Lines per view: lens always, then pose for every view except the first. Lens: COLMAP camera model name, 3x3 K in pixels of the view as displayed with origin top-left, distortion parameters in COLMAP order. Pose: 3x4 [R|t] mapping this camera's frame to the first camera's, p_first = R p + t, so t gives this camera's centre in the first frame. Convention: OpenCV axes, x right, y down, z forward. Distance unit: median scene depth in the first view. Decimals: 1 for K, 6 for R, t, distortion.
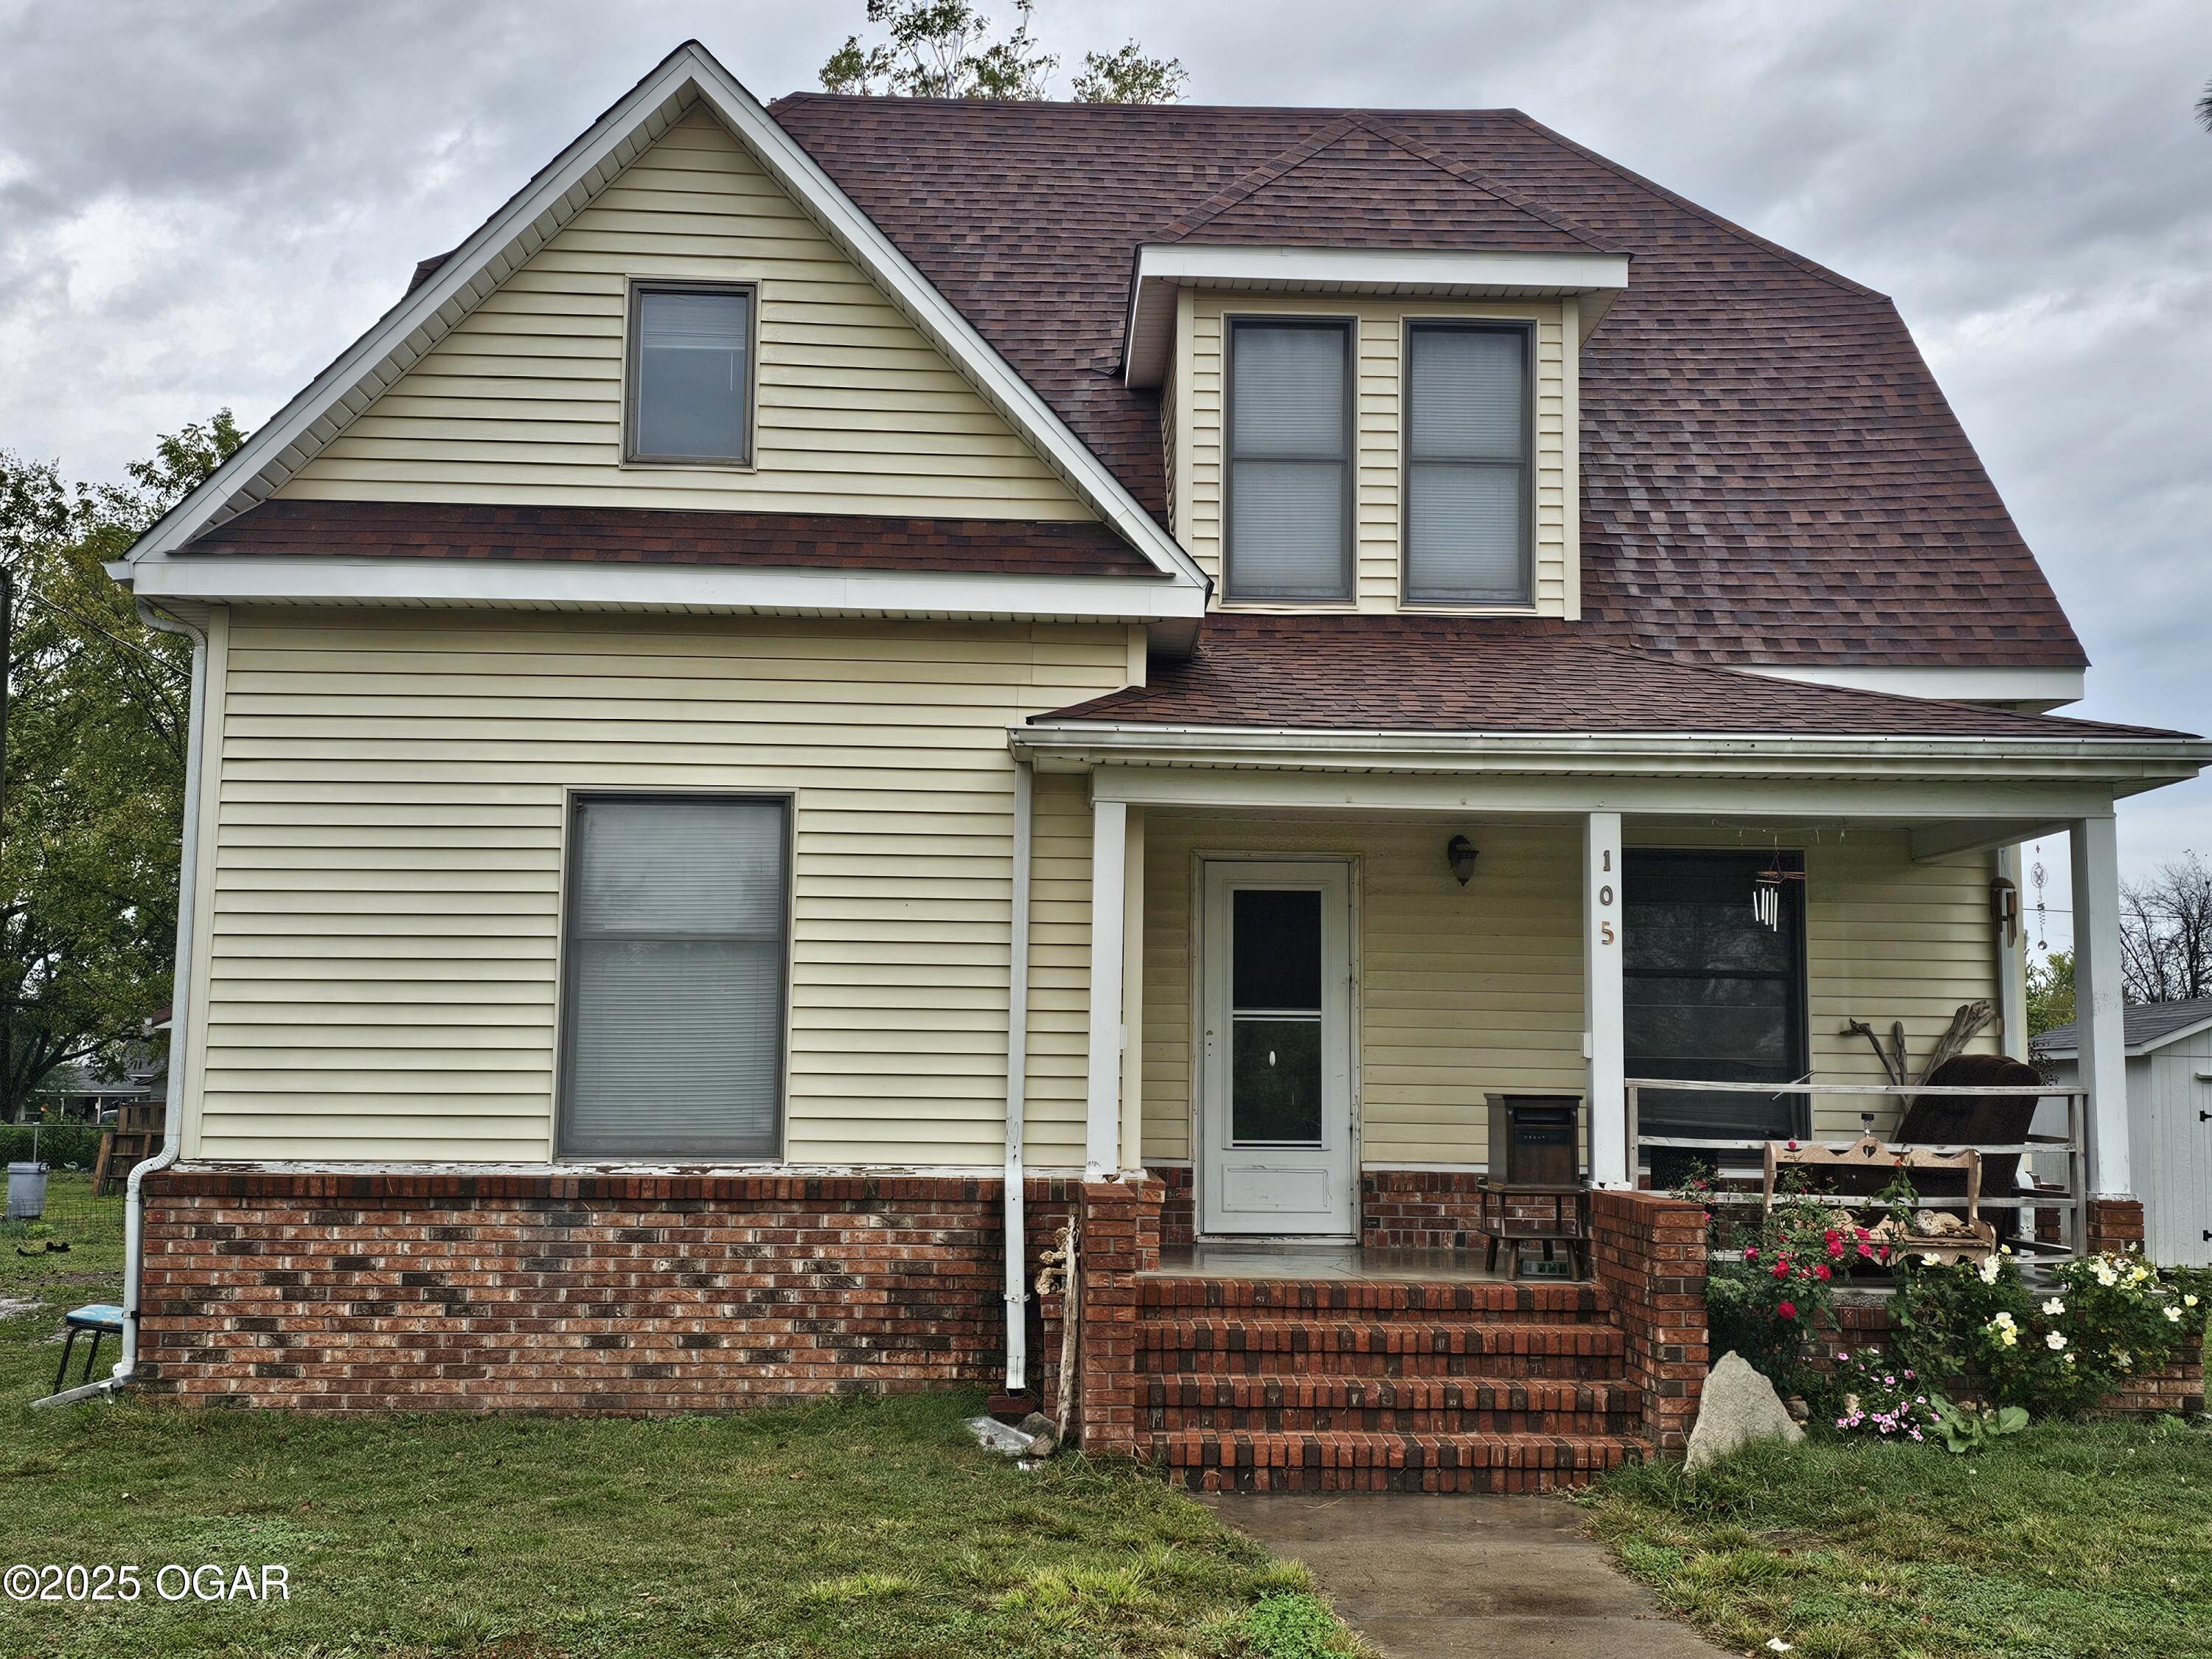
lens RADIAL K [[2512.2, 0, 1104.4], [0, 2512.2, 814.8], [0, 0, 1]] dist [0.053762, 0.000000]
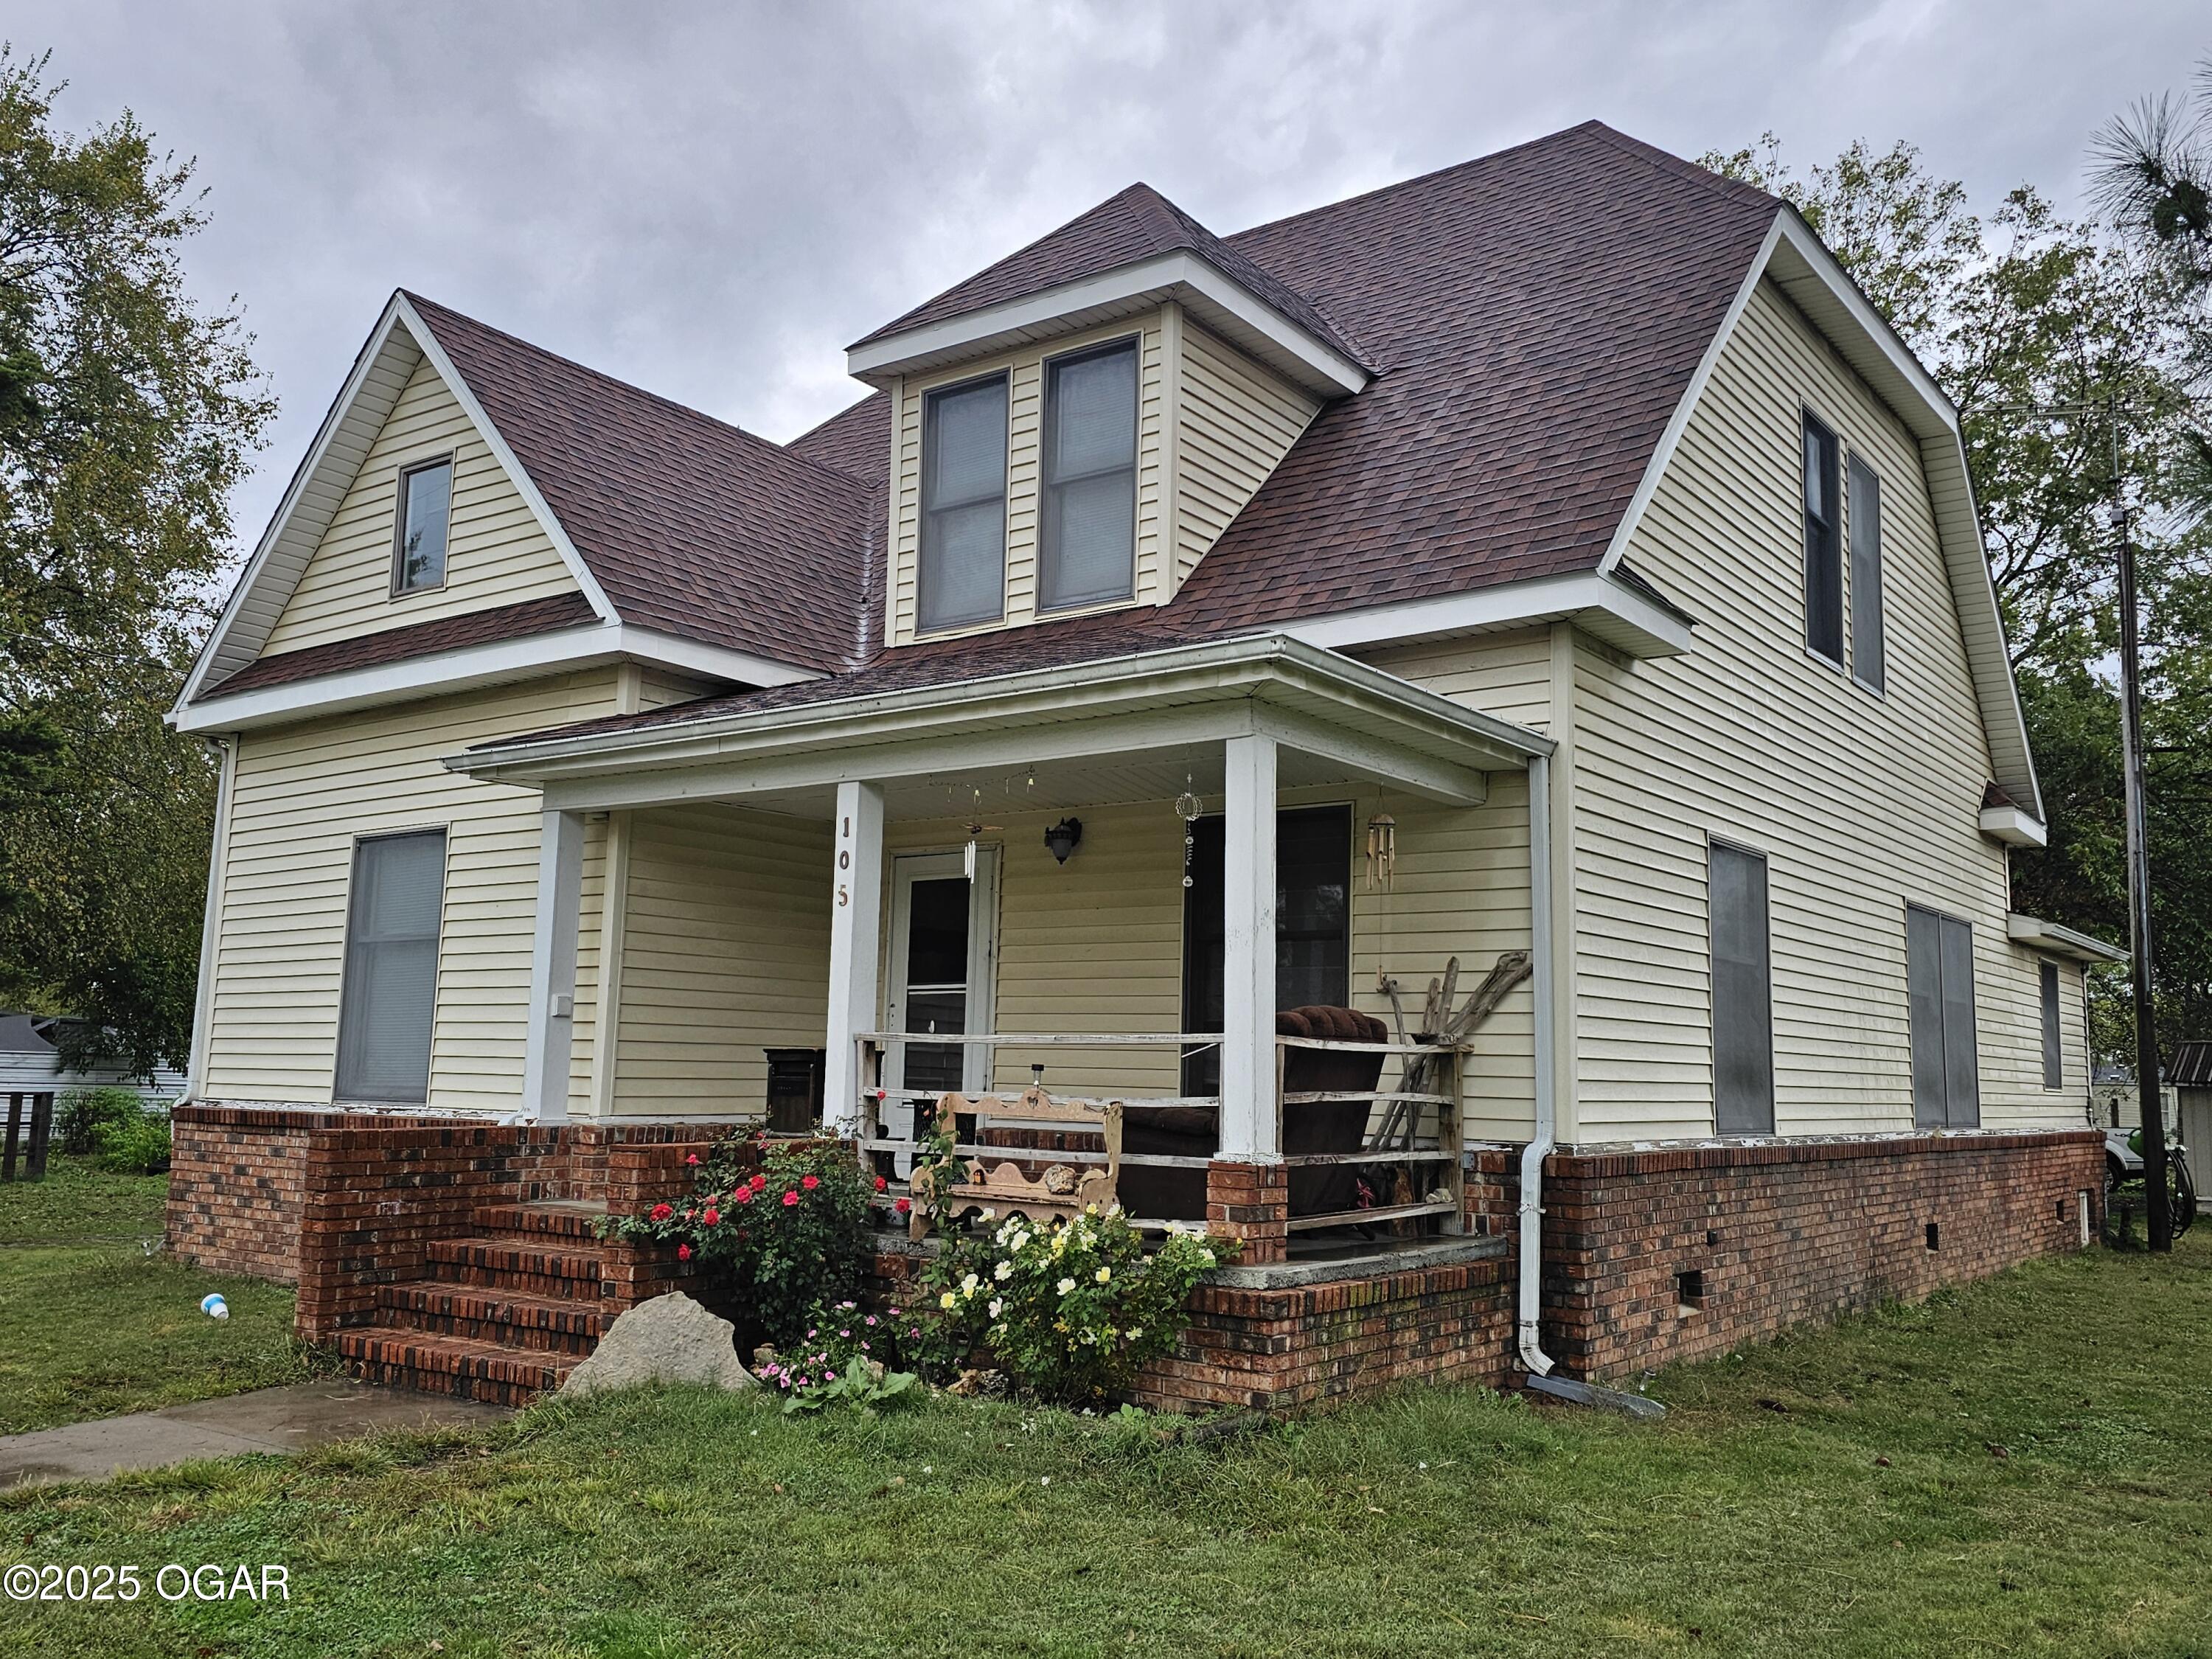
lens RADIAL K [[1861.9, 0, 1105.6], [0, 1861.9, 811.9], [0, 0, 1]] dist [0.040432, -0.052654]
pose [[0.780150, -0.084955, -0.619798, 0.768900], [0.057891, 0.996289, -0.063692, 0.068006], [0.622909, 0.013808, 0.782173, 0.455231]]
